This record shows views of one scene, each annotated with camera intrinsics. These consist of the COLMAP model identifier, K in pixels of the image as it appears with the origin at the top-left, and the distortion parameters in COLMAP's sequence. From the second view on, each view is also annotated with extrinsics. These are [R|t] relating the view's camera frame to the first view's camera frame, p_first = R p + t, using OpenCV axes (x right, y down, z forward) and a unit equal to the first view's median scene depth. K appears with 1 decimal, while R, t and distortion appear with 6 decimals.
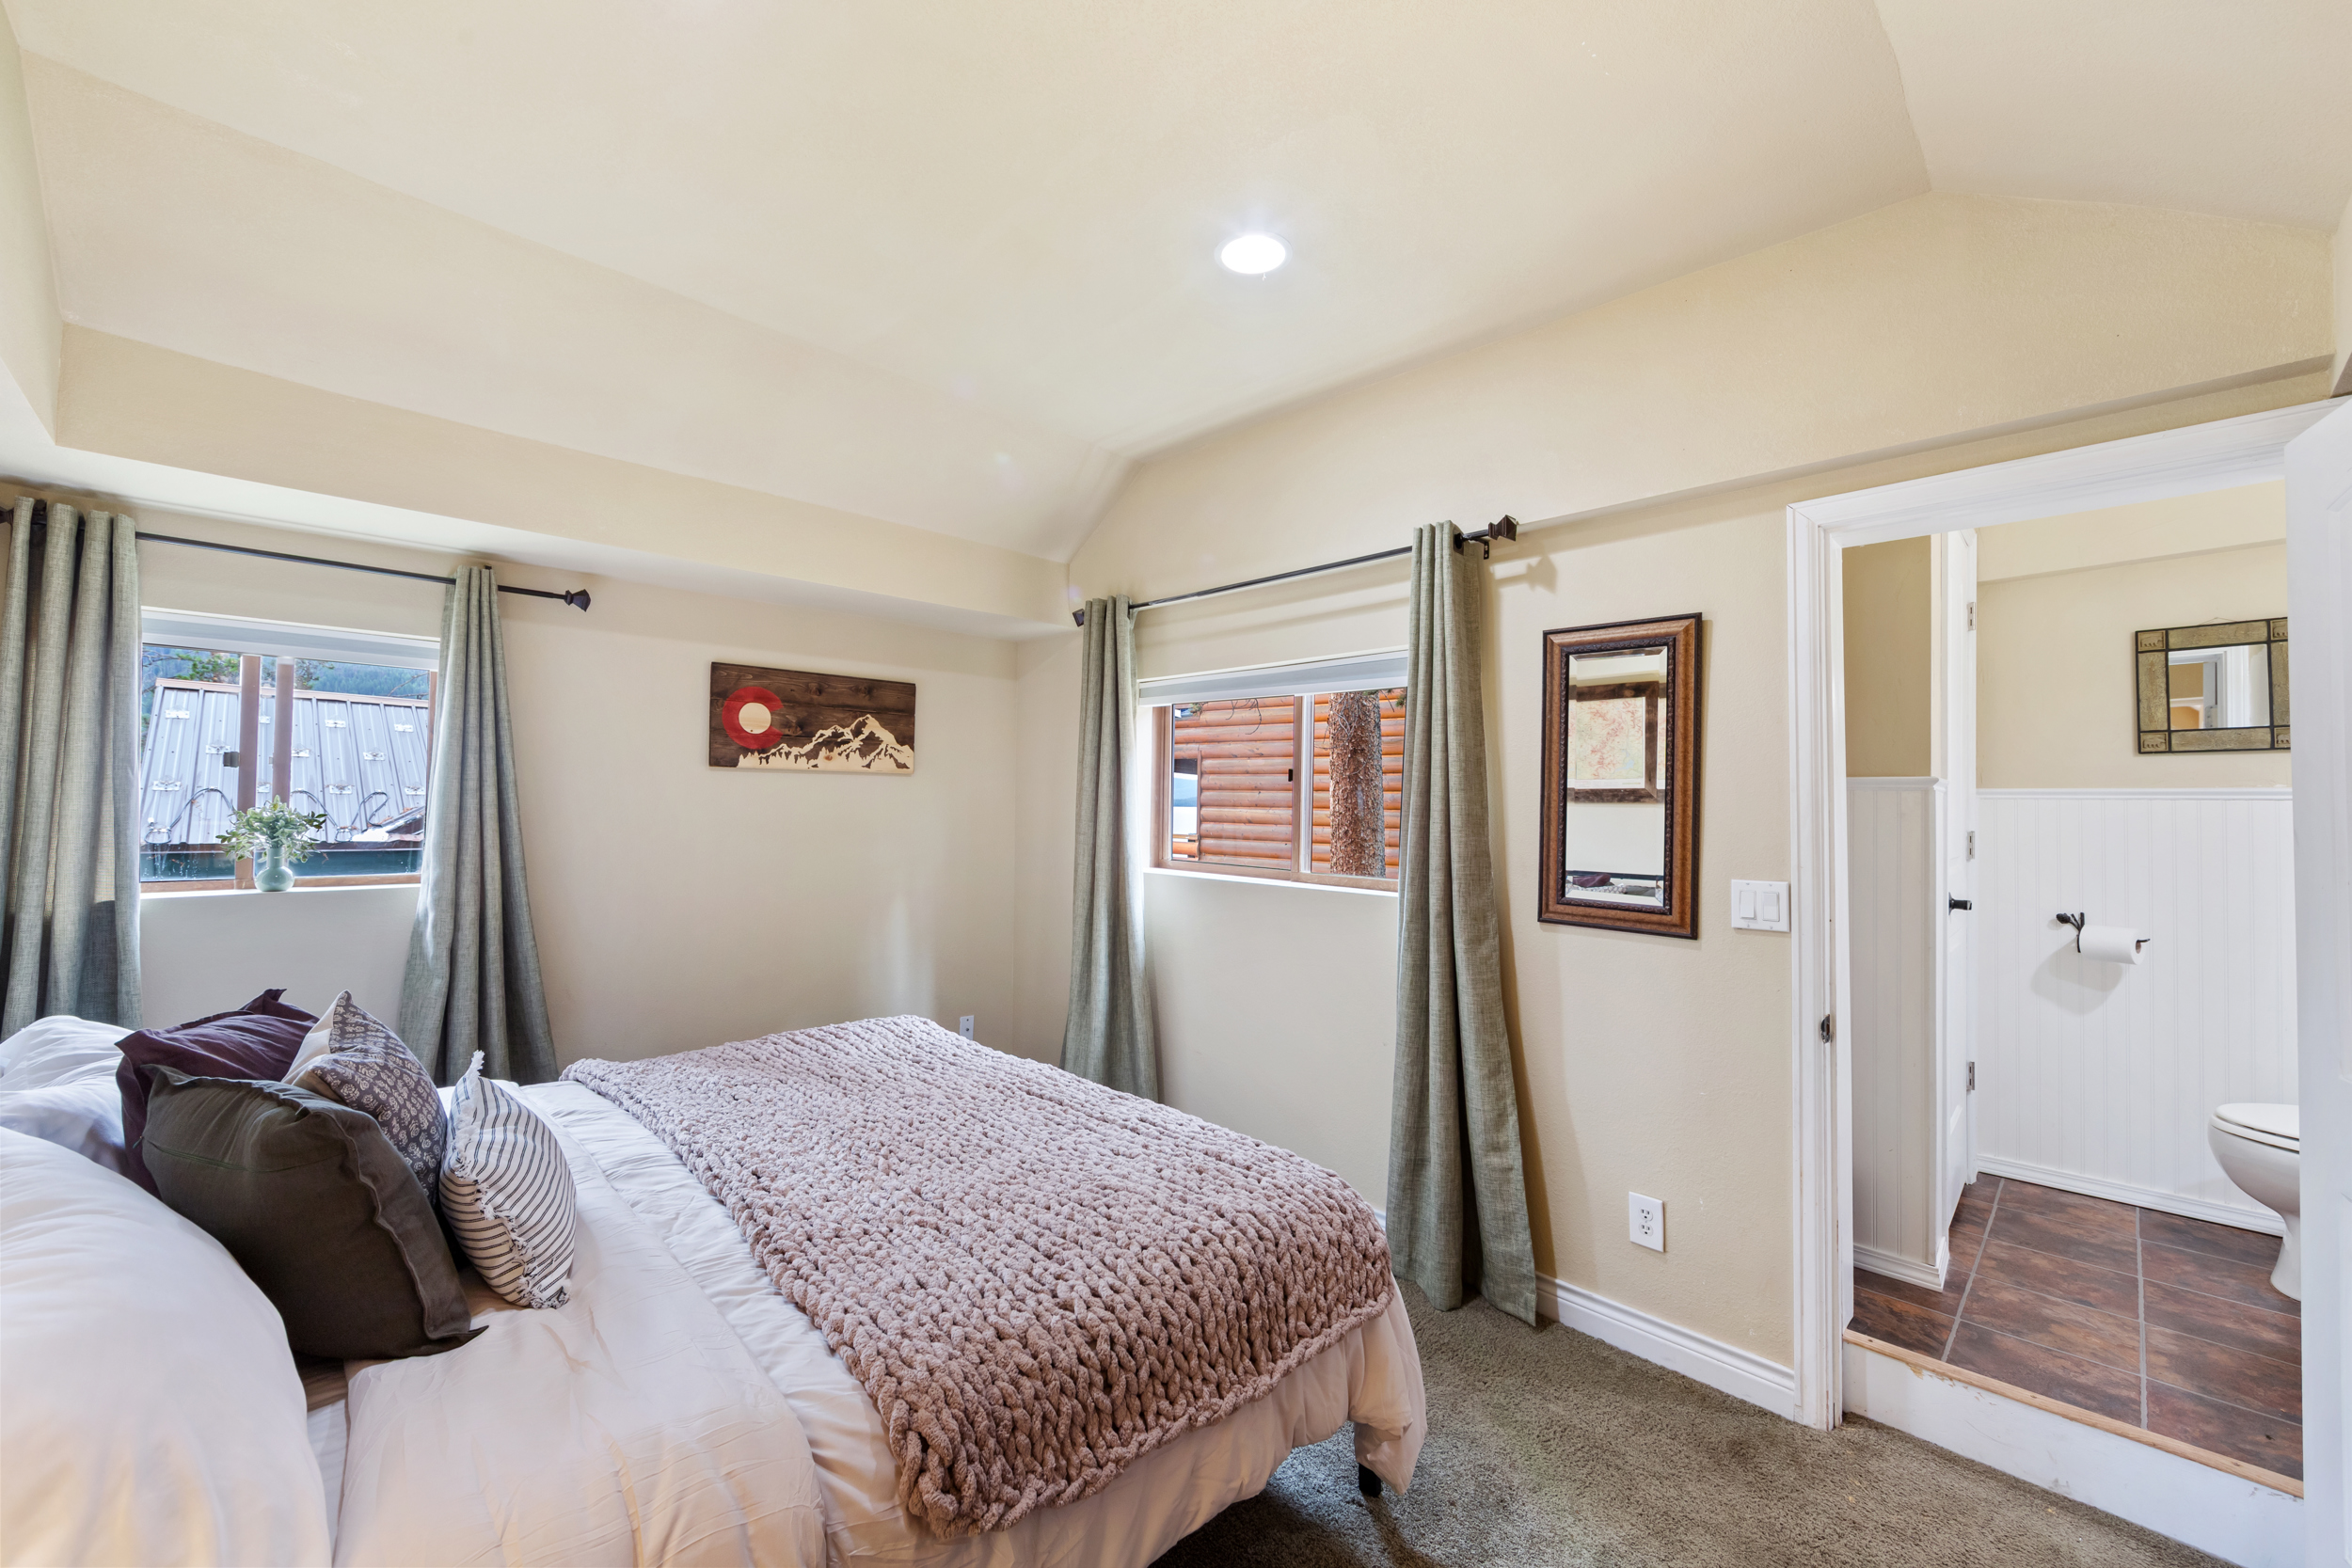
lens RADIAL K [[933.1, 0, 1178.5], [0, 933.1, 771.4], [0, 0, 1]] dist [-0.004093, -0.000453]
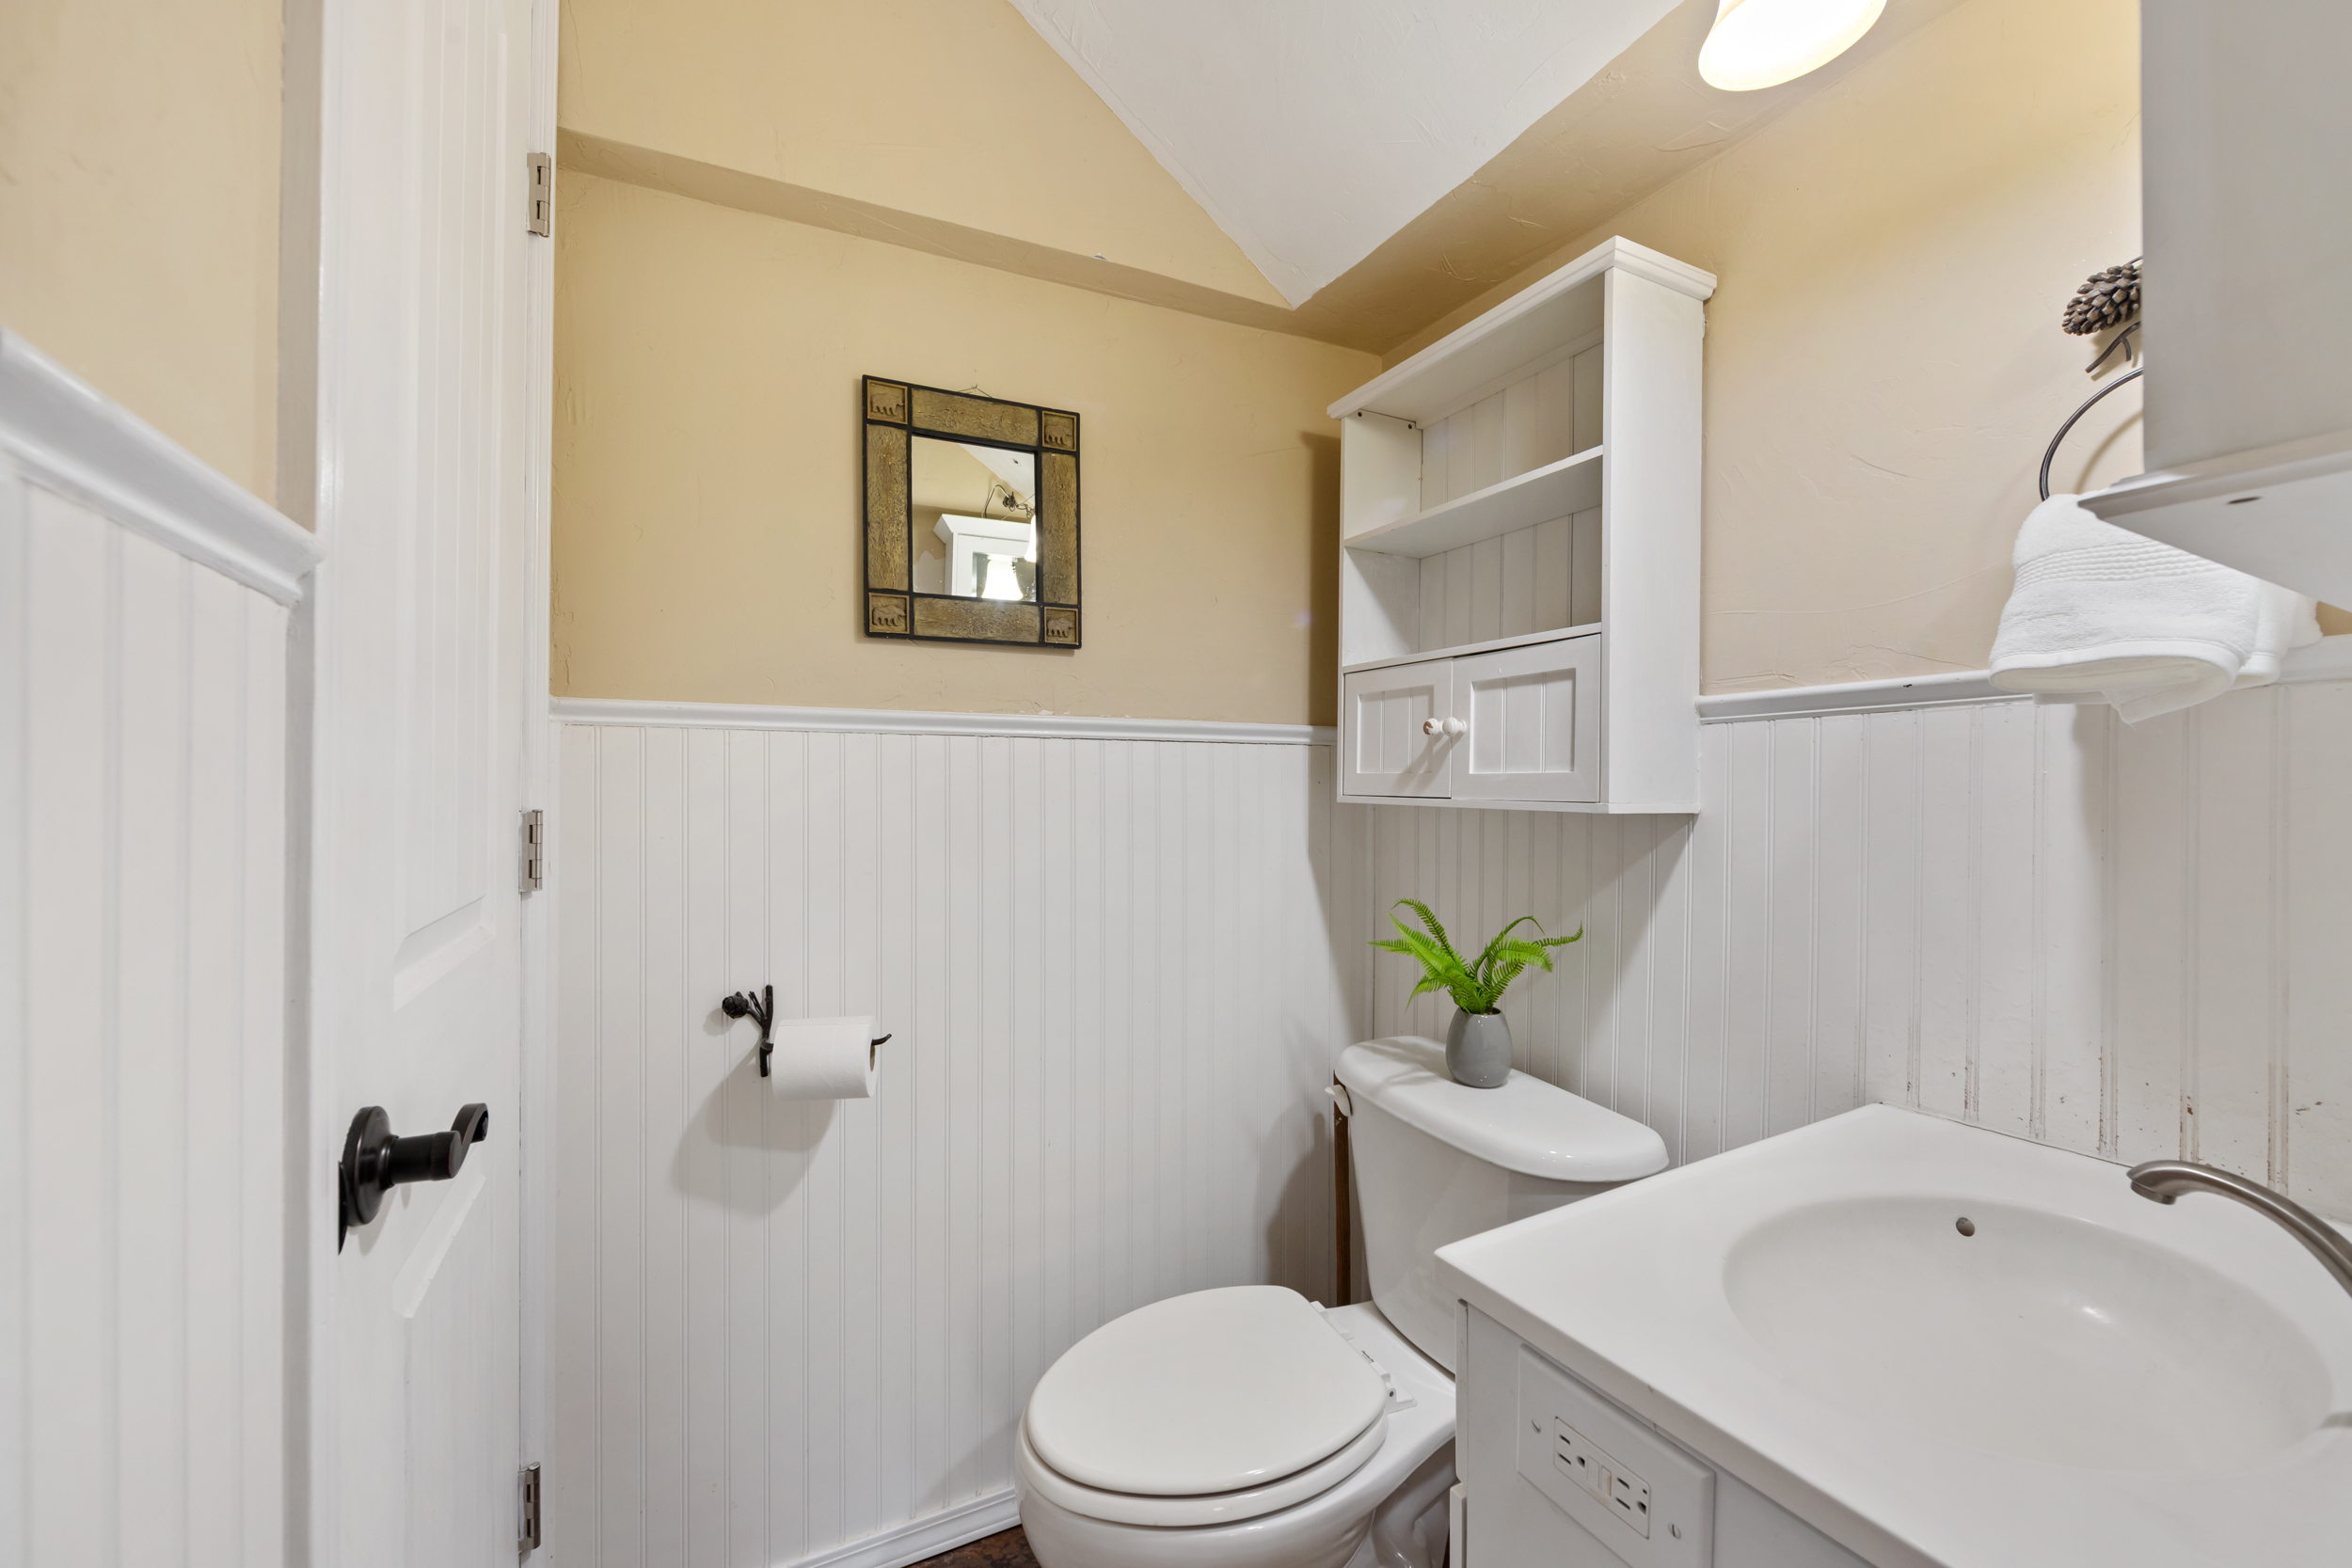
lens RADIAL K [[933.1, 0, 1168.7], [0, 933.1, 798.7], [0, 0, 1]] dist [-0.004093, -0.000453]
pose [[0.303878, -0.025615, 0.952367, 0.626725], [-0.028746, 0.998937, 0.036040, 0.042647], [-0.952277, -0.038328, 0.302819, 0.706715]]
